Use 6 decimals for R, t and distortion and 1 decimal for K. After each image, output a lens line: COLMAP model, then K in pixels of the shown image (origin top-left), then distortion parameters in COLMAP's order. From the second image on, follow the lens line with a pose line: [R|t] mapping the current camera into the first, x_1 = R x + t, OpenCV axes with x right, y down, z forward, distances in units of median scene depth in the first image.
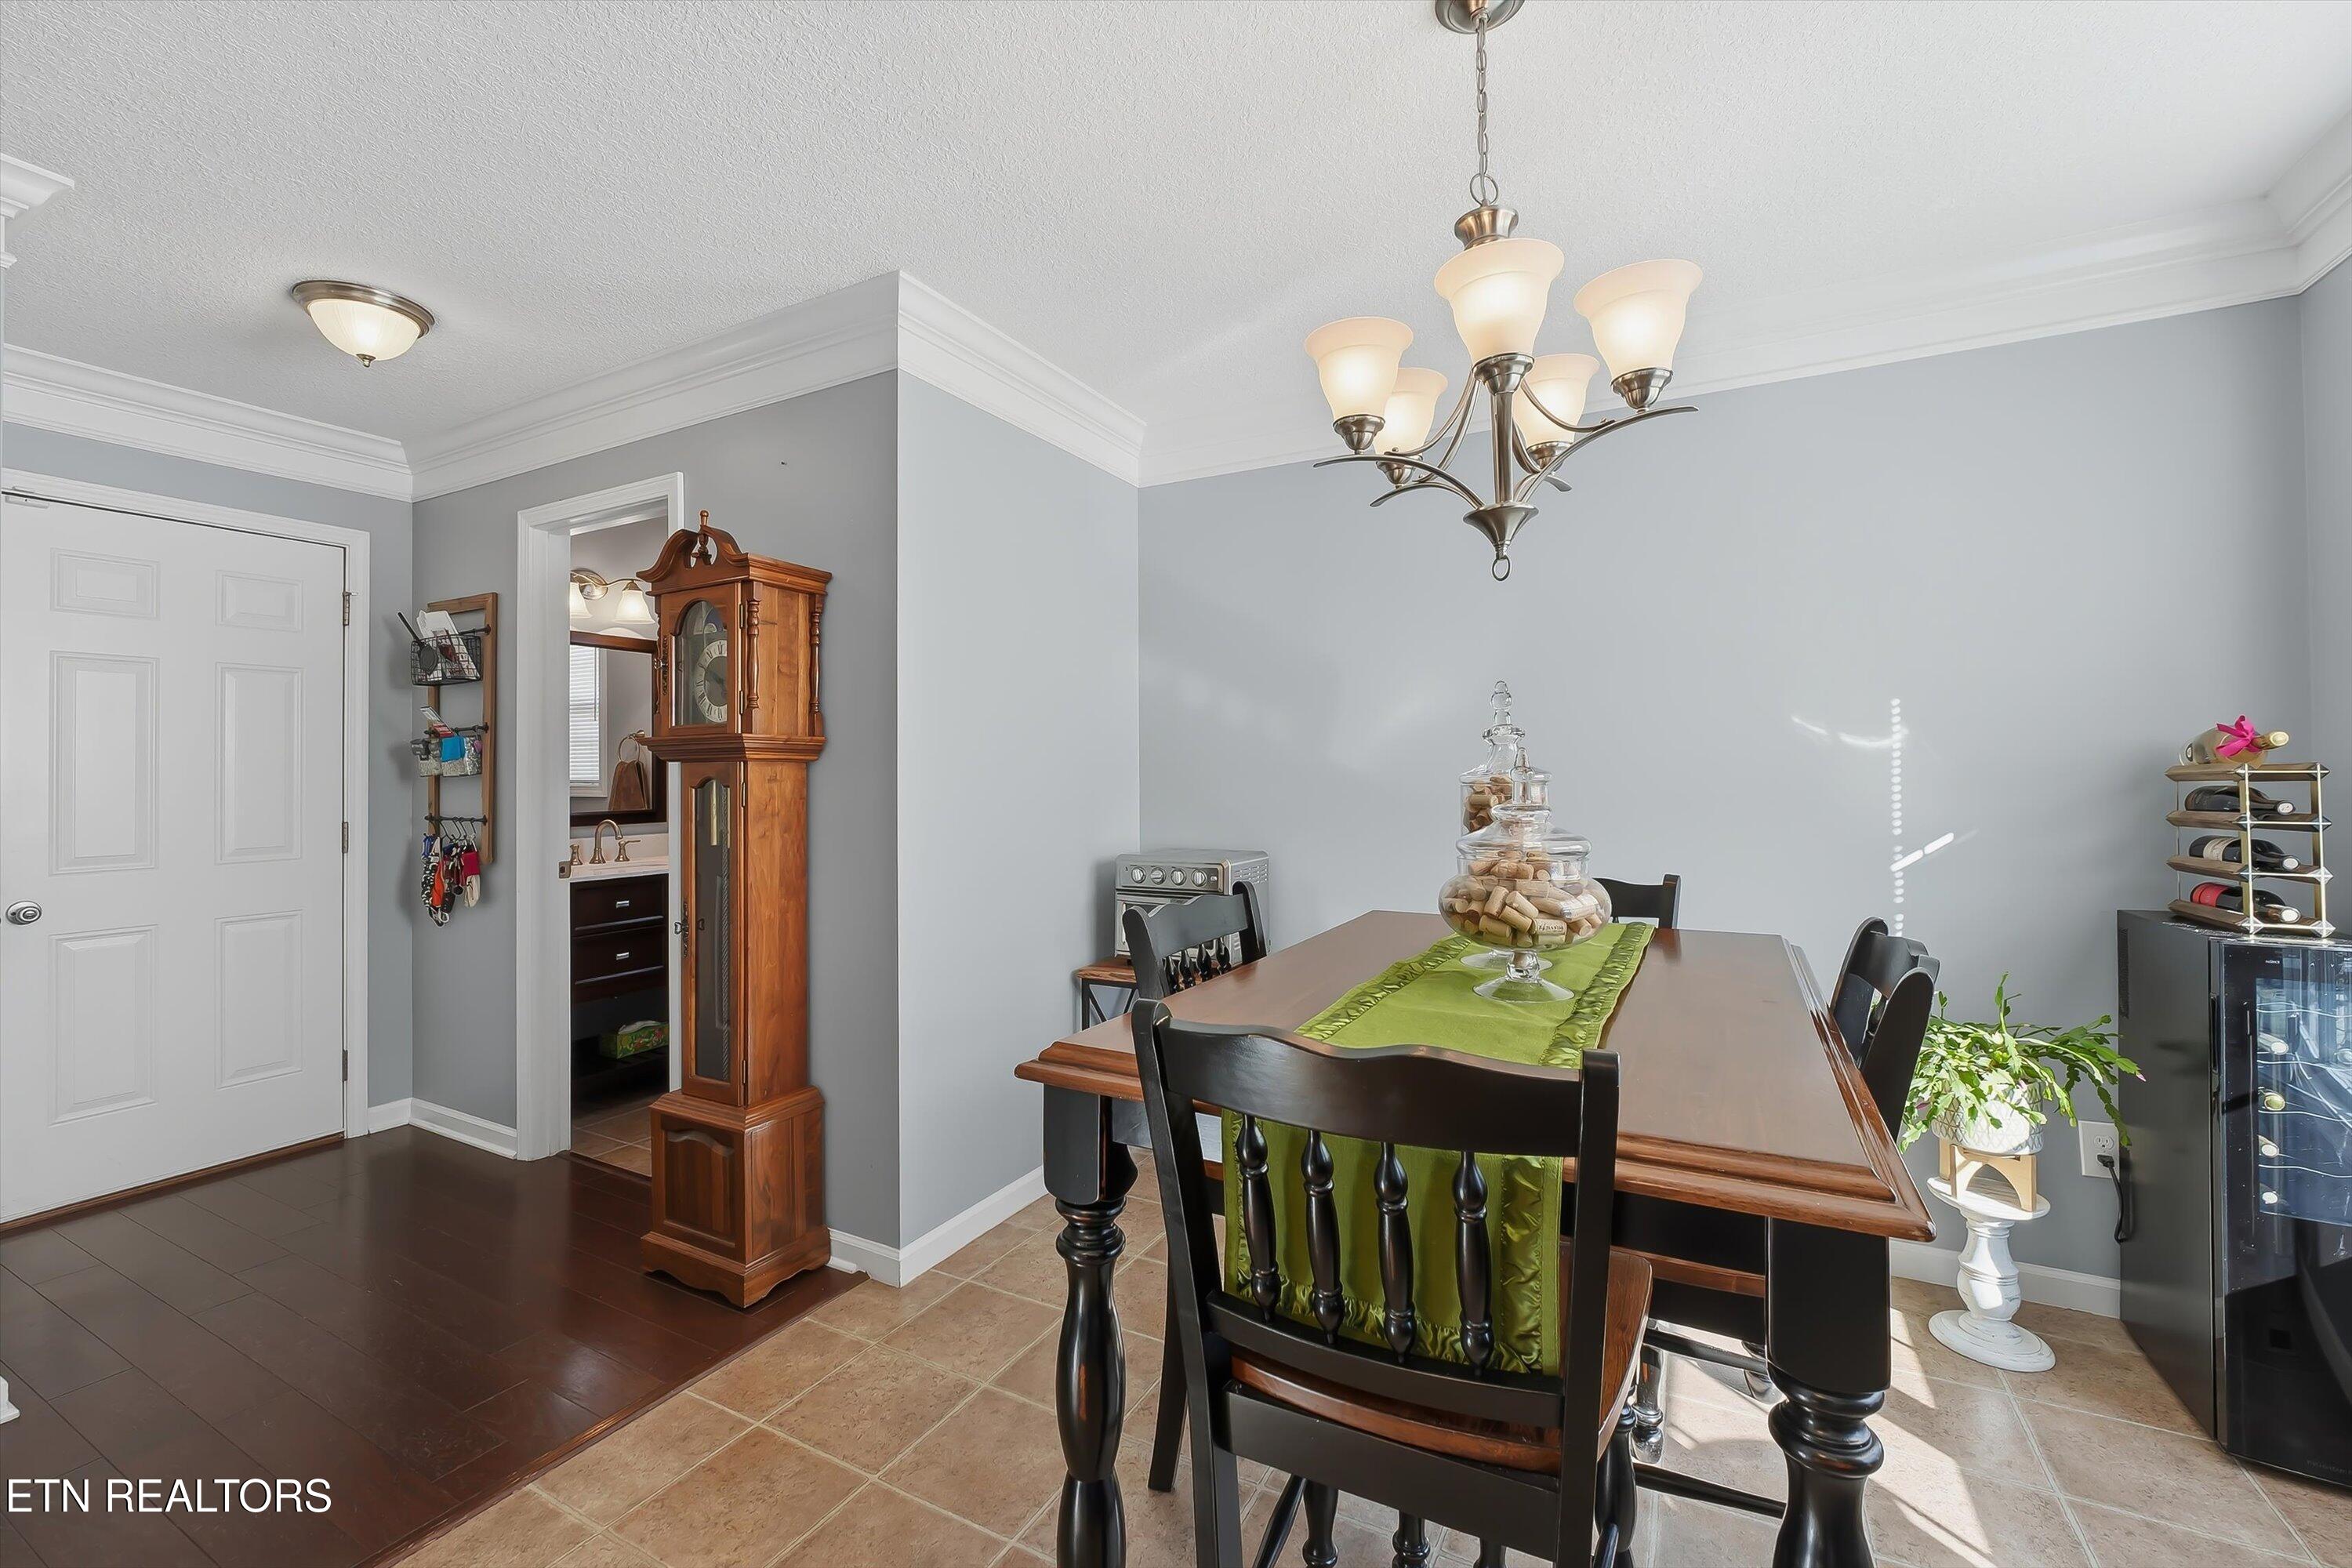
lens RADIAL K [[961.2, 0, 1159.5], [0, 961.2, 777.3], [0, 0, 1]] dist [-0.001911, -0.000242]
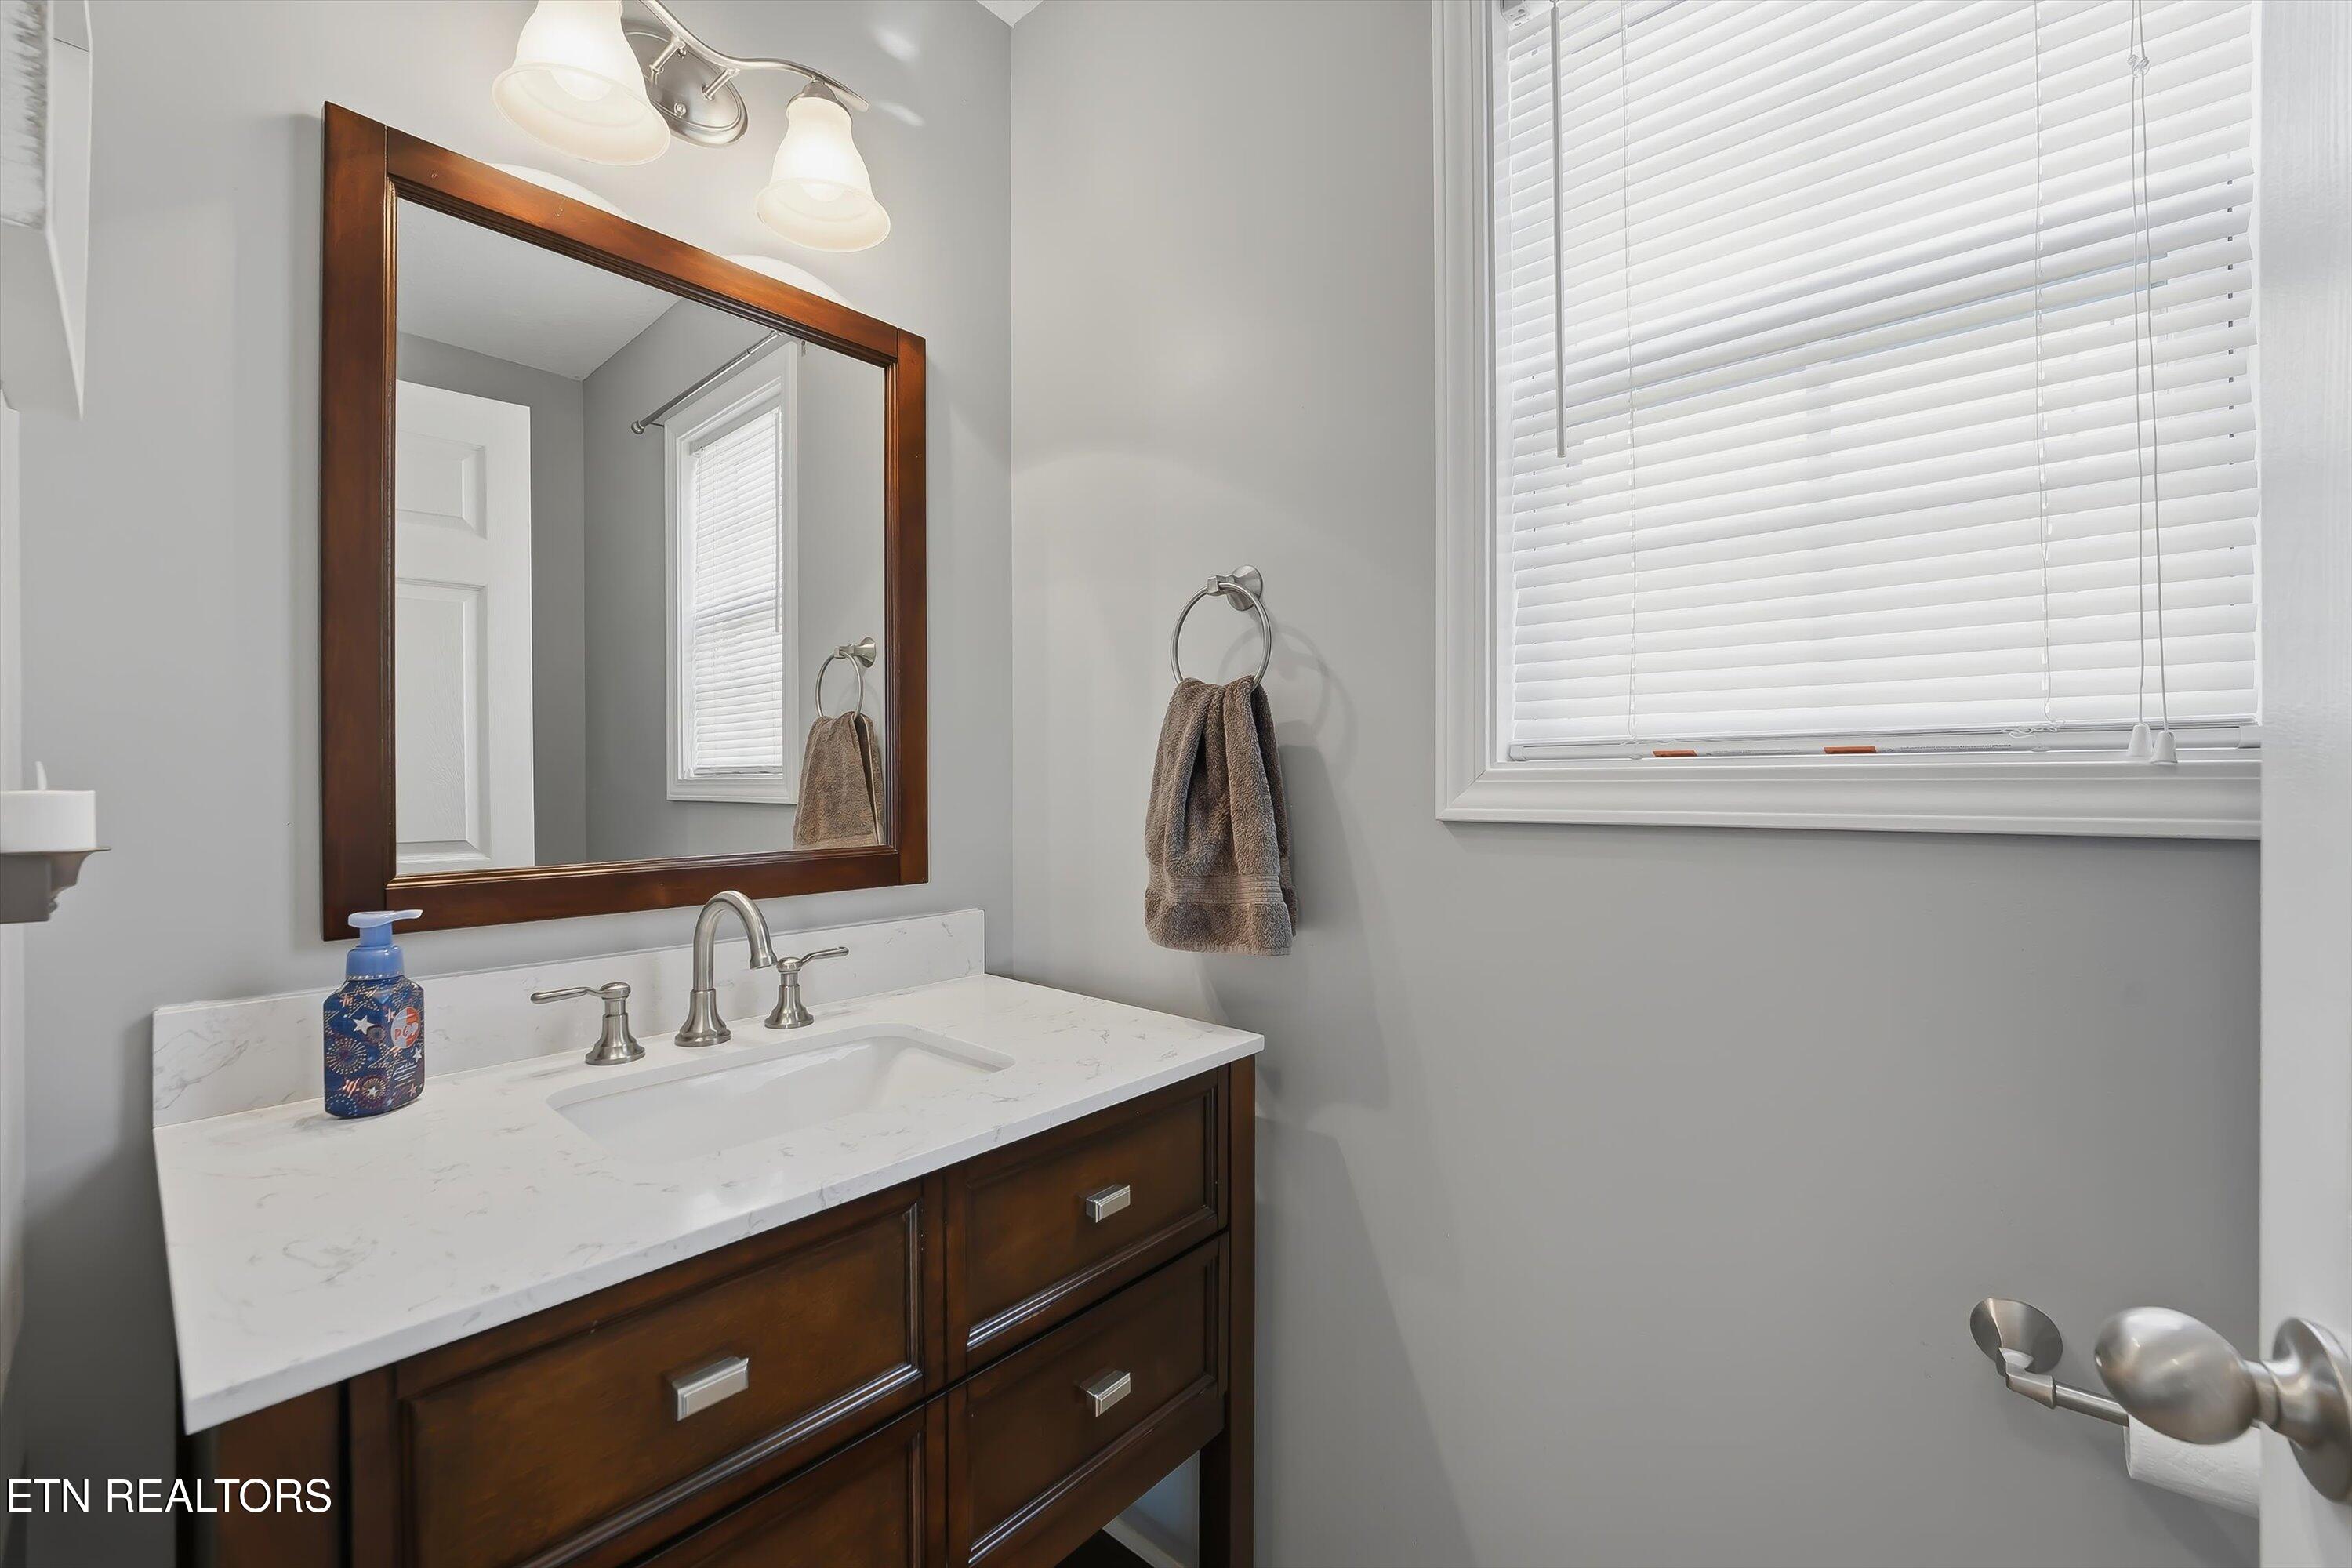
lens RADIAL K [[961.2, 0, 1172.1], [0, 961.2, 789.2], [0, 0, 1]] dist [-0.001911, -0.000242]
pose [[0.977509, 0.002249, -0.210883, -0.114441], [-0.003130, 0.999988, -0.003843, 0.005149], [0.210872, 0.004417, 0.977504, 0.219403]]
